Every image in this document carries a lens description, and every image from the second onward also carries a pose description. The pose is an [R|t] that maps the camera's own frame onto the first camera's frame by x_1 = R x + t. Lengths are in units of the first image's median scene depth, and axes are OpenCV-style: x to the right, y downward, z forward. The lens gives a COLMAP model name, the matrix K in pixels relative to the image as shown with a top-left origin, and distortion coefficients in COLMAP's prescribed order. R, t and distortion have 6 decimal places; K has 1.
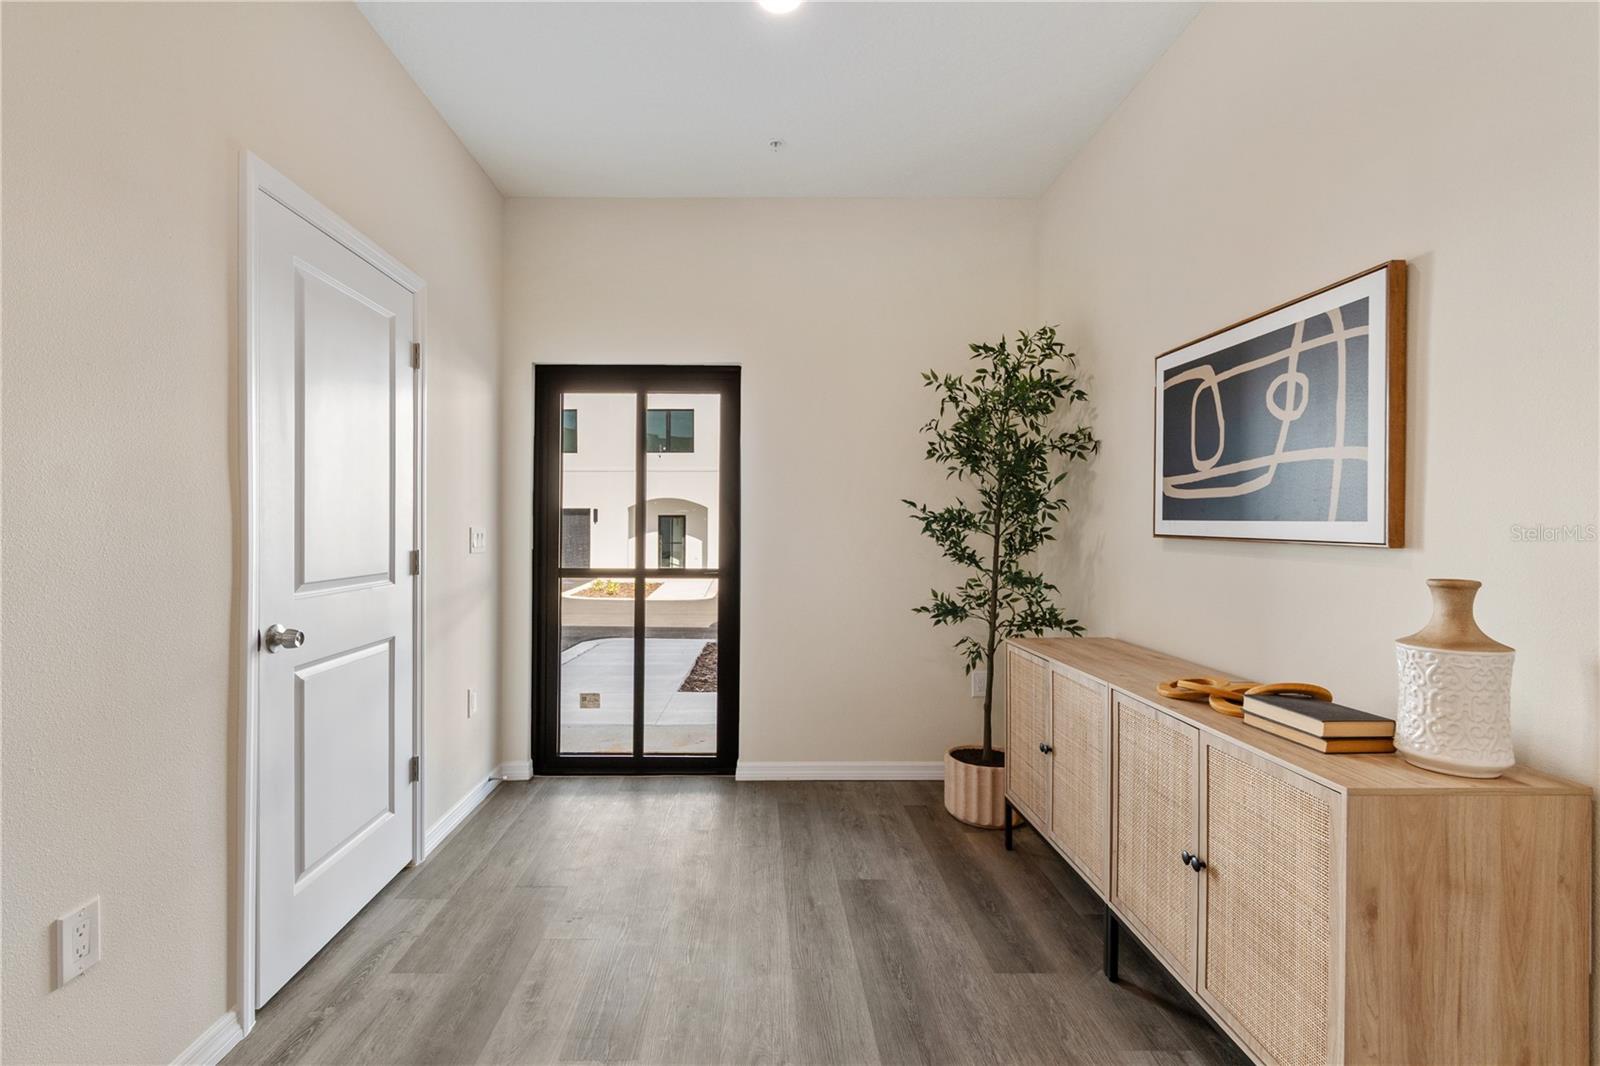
lens RADIAL K [[725.7, 0, 792.6], [0, 725.7, 528.8], [0, 0, 1]] dist [-0.001370, -0.000695]
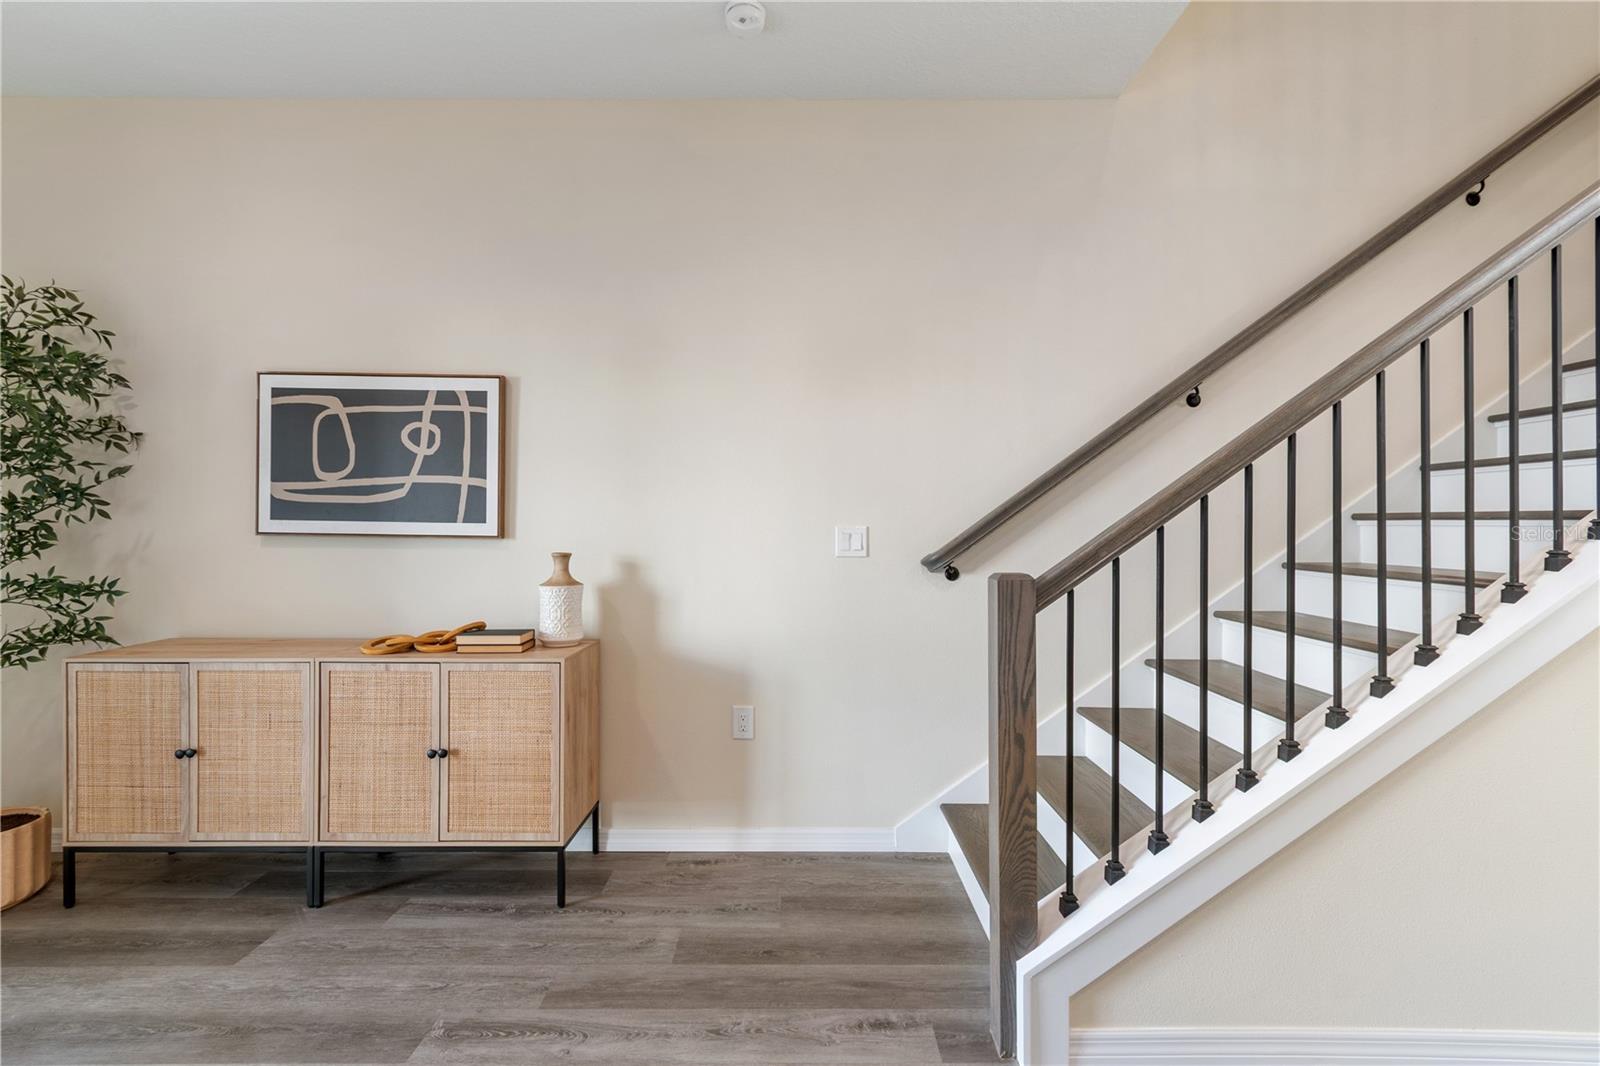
lens RADIAL K [[664.9, 0, 800.0], [0, 664.9, 533.0], [0, 0, 1]] dist [0.001243, 0.000411]
pose [[0.034440, -0.010834, 0.999348, -0.624808], [-0.001965, 0.999939, 0.010908, -0.004940], [-0.999405, -0.002339, 0.034416, 0.176405]]
